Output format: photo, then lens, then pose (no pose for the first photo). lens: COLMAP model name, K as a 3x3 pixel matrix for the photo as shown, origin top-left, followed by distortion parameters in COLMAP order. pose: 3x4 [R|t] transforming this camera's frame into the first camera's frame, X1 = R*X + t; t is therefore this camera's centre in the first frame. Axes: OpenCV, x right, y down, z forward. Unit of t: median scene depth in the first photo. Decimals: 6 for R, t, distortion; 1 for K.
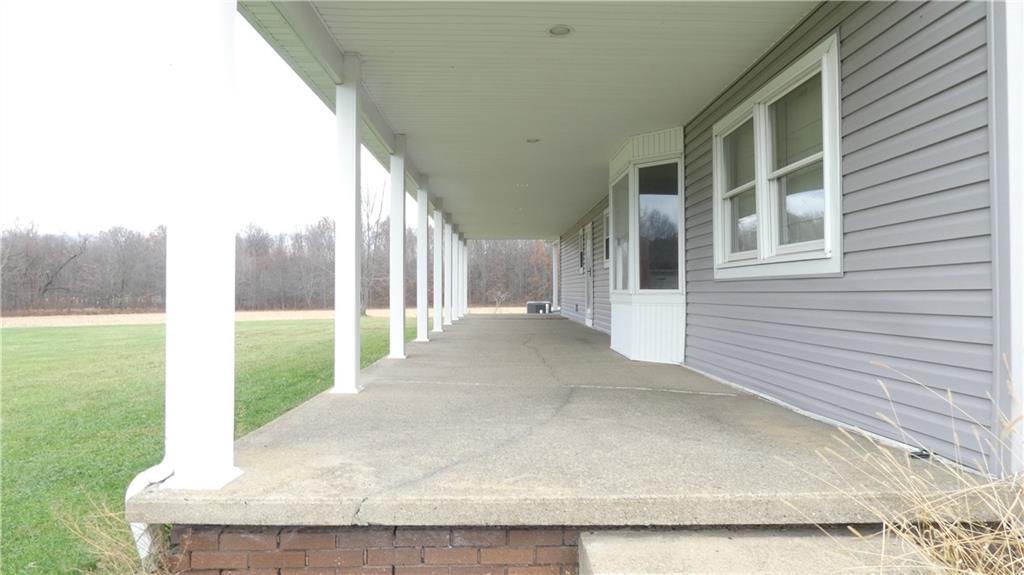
lens RADIAL K [[612.7, 0, 512.0], [0, 612.7, 287.5], [0, 0, 1]] dist [-0.006783, 0.000058]
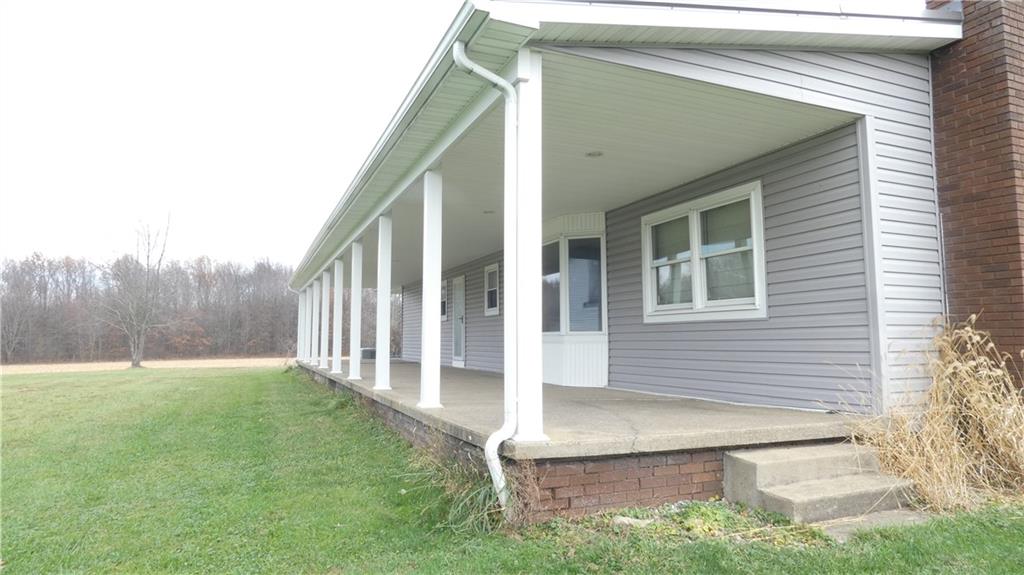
lens RADIAL K [[612.7, 0, 512.0], [0, 612.7, 287.5], [0, 0, 1]] dist [-0.006783, 0.000058]
pose [[0.928519, 0.033809, 0.369742, -0.485905], [-0.003316, 0.996561, -0.082797, 0.023241], [-0.371270, 0.075653, 0.925438, -0.212571]]
